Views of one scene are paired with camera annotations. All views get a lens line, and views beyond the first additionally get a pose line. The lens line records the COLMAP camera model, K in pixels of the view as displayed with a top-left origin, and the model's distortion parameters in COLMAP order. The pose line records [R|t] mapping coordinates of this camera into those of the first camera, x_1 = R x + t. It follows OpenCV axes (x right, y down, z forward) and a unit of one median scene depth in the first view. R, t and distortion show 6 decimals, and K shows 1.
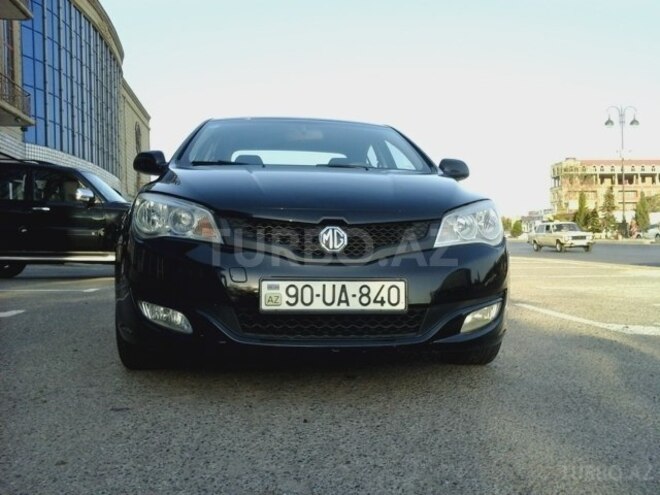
lens RADIAL K [[634.7, 0, 330.0], [0, 634.7, 247.5], [0, 0, 1]] dist [0.005841, 0.012402]
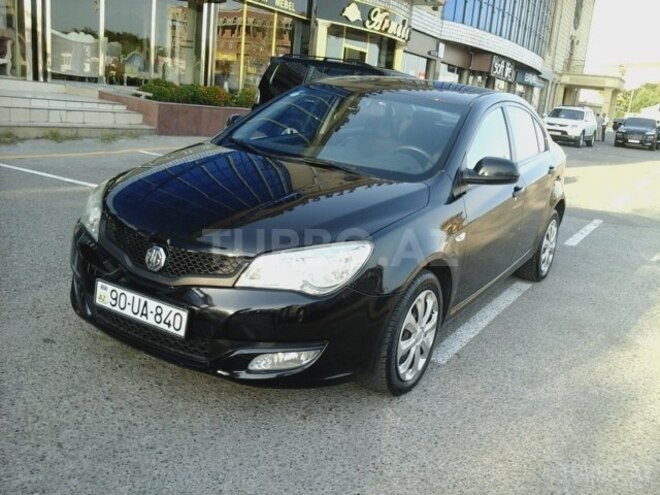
lens RADIAL K [[634.7, 0, 330.0], [0, 634.7, 247.5], [0, 0, 1]] dist [0.005841, 0.012402]
pose [[0.793708, 0.226798, -0.564438, 0.918398], [-0.115172, 0.967141, 0.226656, -0.336241], [0.597297, -0.114891, 0.793749, 0.293416]]
